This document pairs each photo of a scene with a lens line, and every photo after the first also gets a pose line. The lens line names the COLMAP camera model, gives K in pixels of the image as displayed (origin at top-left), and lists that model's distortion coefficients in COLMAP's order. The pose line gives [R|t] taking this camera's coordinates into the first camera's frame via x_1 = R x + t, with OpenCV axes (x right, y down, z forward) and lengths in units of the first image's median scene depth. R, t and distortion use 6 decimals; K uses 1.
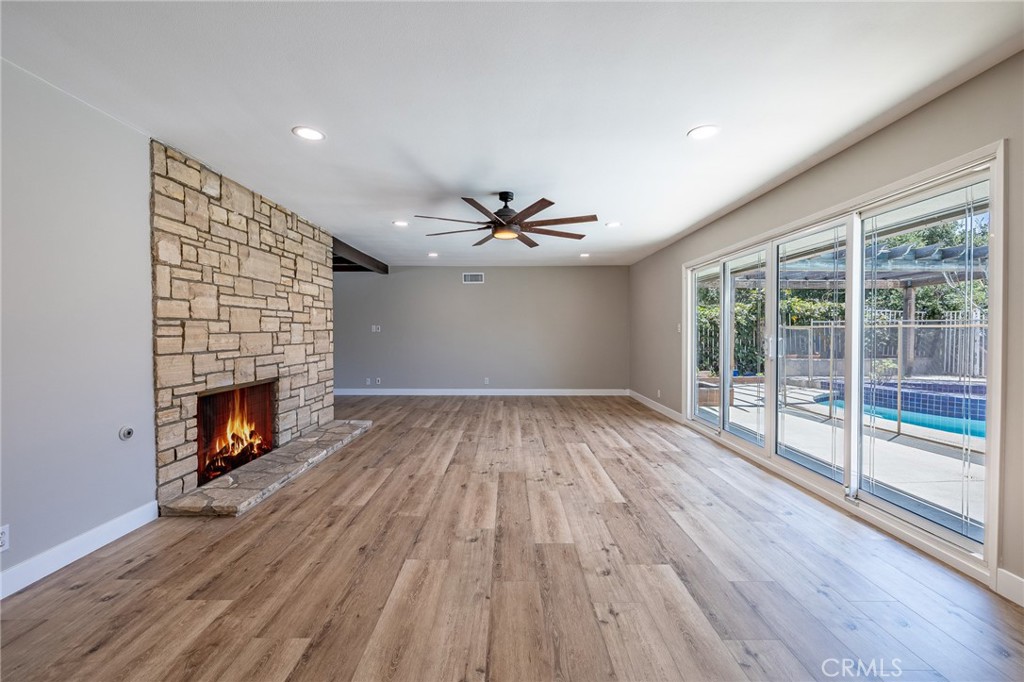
lens RADIAL K [[441.0, 0, 515.6], [0, 441.0, 335.2], [0, 0, 1]] dist [0.019149, 0.000433]
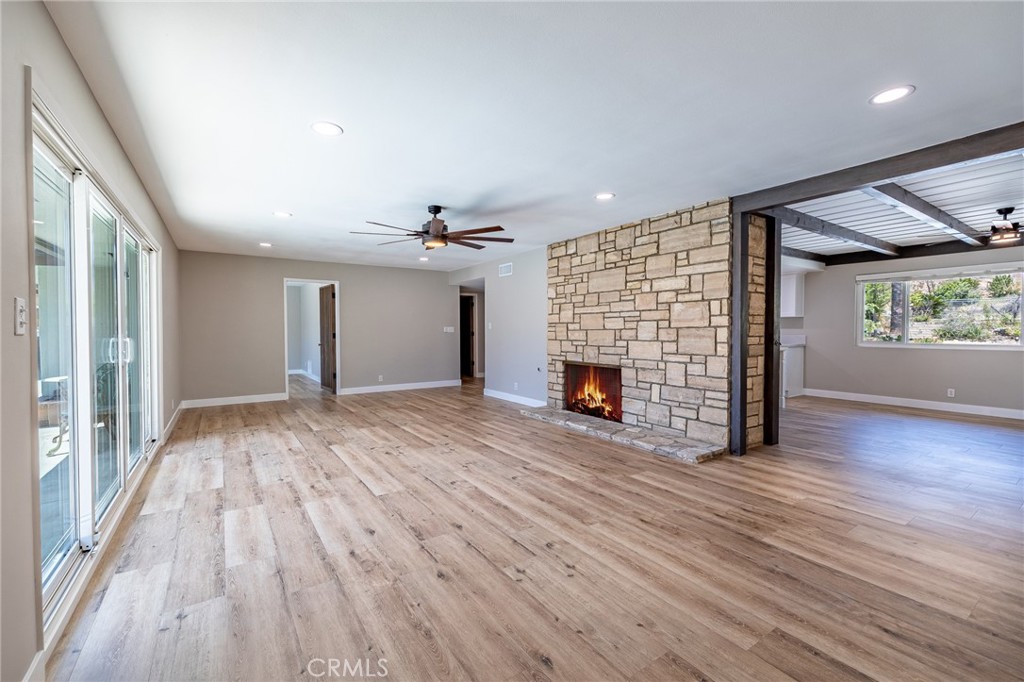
lens RADIAL K [[441.0, 0, 510.6], [0, 441.0, 342.6], [0, 0, 1]] dist [0.019149, 0.000433]
pose [[-0.842218, 0.020657, -0.538742, 0.434750], [0.000390, 0.999289, 0.037705, -0.018753], [0.539137, 0.031545, -0.841627, 2.104699]]
